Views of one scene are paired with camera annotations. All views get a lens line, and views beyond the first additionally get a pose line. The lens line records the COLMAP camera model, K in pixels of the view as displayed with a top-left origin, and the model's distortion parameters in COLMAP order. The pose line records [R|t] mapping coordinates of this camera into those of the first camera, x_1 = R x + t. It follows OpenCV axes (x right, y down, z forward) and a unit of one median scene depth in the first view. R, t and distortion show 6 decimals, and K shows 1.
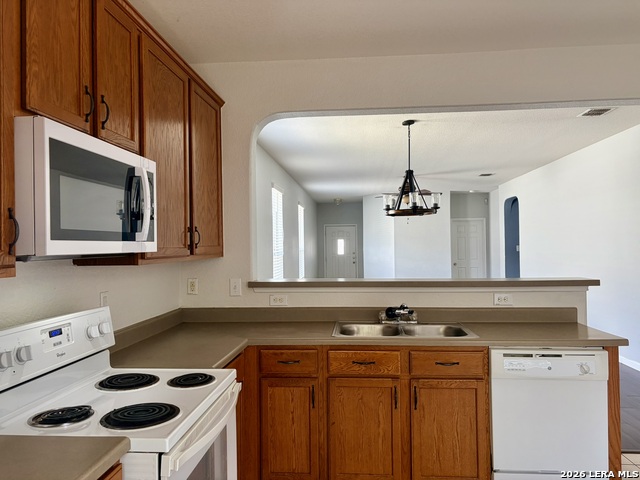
lens RADIAL K [[487.7, 0, 324.0], [0, 487.7, 240.2], [0, 0, 1]] dist [0.052416, -0.046257]
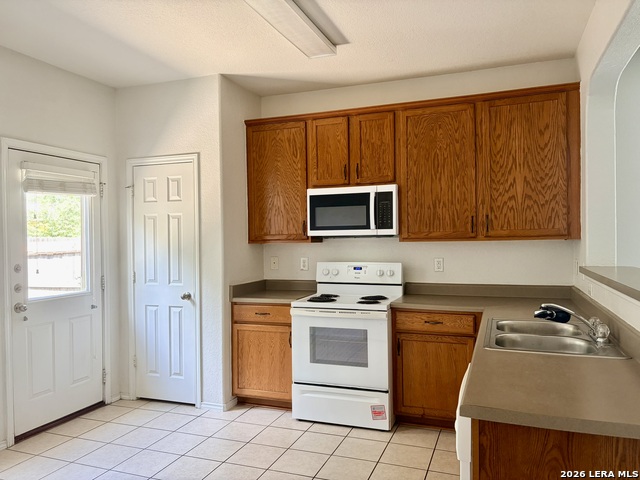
lens RADIAL K [[487.7, 0, 317.8], [0, 487.7, 239.8], [0, 0, 1]] dist [0.052416, -0.046257]
pose [[-0.298546, 0.028292, -0.953976, 2.017517], [0.032115, 0.999292, 0.019585, -0.001777], [0.953855, -0.024790, -0.299244, 1.761262]]
